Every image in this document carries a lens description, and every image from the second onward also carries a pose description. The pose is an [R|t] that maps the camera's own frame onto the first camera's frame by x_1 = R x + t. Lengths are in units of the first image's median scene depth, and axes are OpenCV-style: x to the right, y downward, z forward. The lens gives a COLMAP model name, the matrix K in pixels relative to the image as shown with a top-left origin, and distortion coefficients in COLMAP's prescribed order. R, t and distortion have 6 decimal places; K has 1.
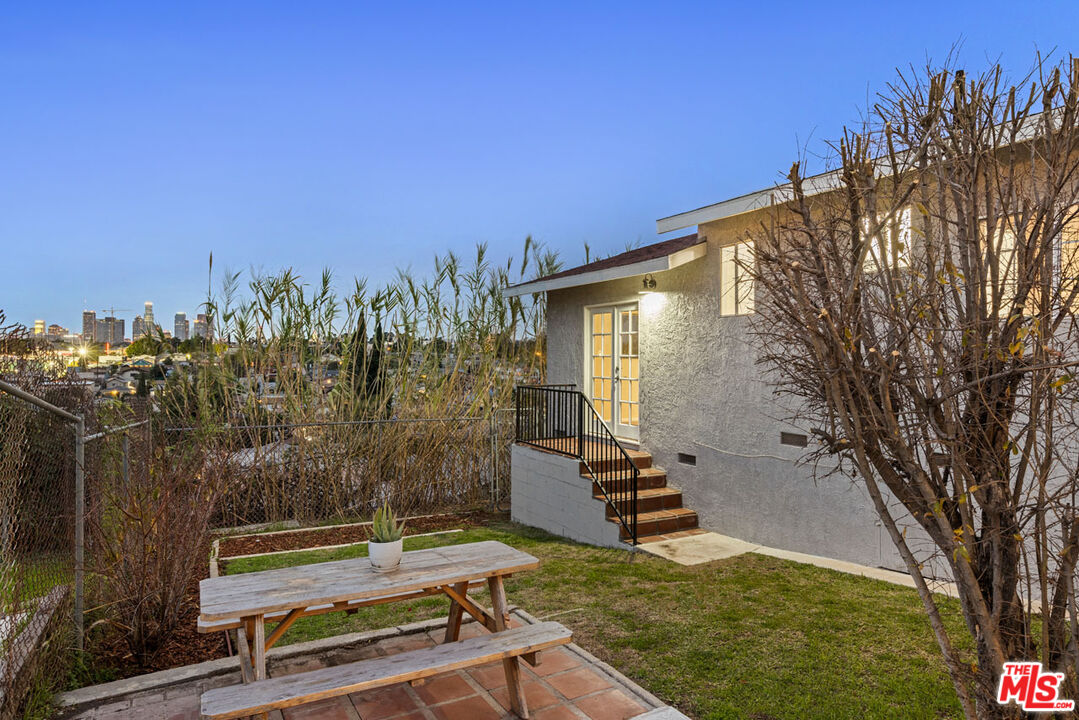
lens RADIAL K [[677.3, 0, 537.1], [0, 677.3, 362.6], [0, 0, 1]] dist [-0.000951, 0.001820]
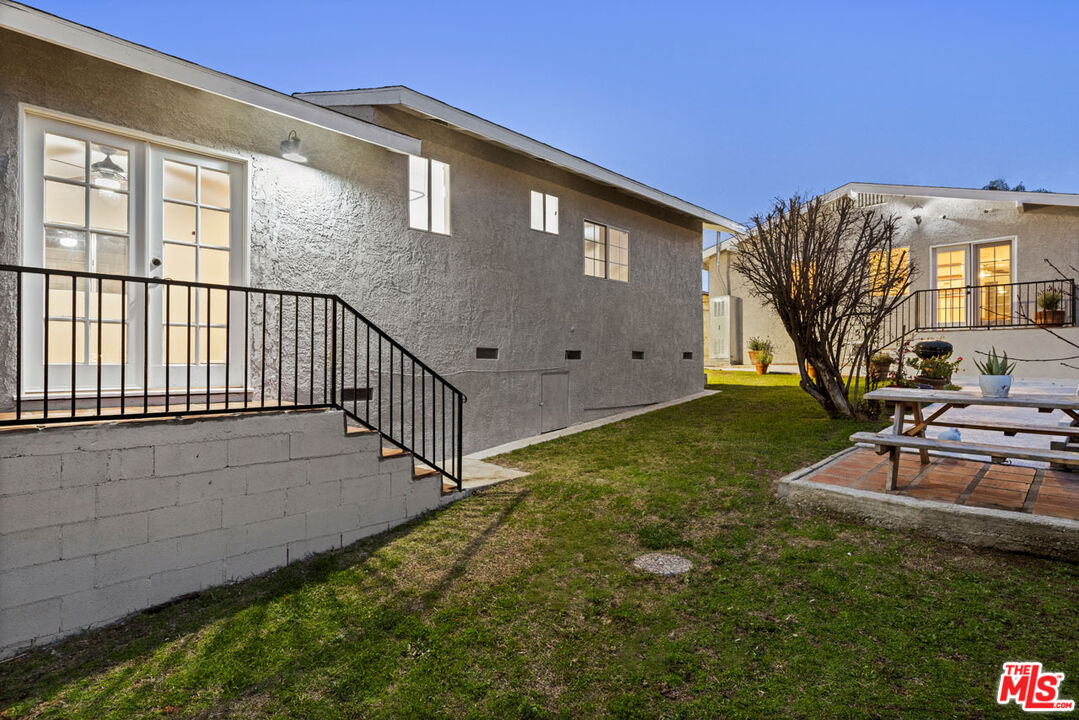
lens RADIAL K [[545.4, 0, 535.6], [0, 545.4, 357.8], [0, 0, 1]] dist [0.003868, 0.000231]
pose [[-0.290074, -0.000604, 0.957004, -0.381466], [0.000585, 1.000000, 0.000808, 0.084124], [-0.957004, 0.000794, -0.290073, 0.833651]]
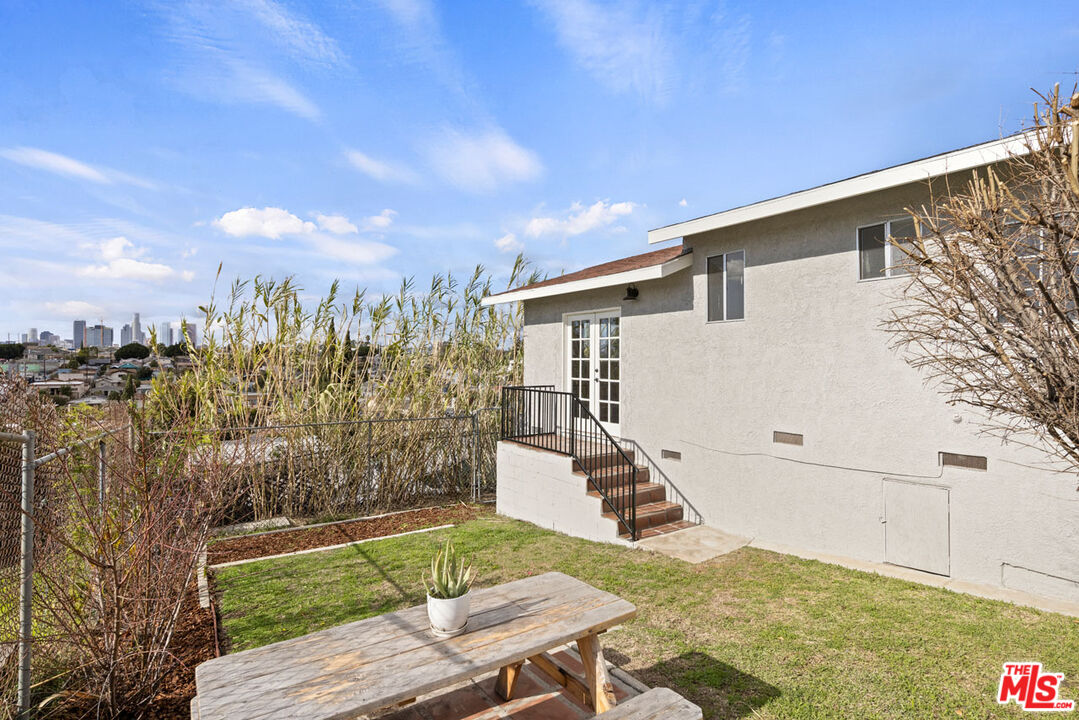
lens RADIAL K [[545.4, 0, 535.6], [0, 545.4, 357.8], [0, 0, 1]] dist [0.003868, 0.000231]
pose [[0.993854, 0.001244, 0.110694, -0.074920], [0.000173, 0.999918, -0.012791, -0.000838], [-0.110701, 0.012731, 0.993772, 0.137733]]
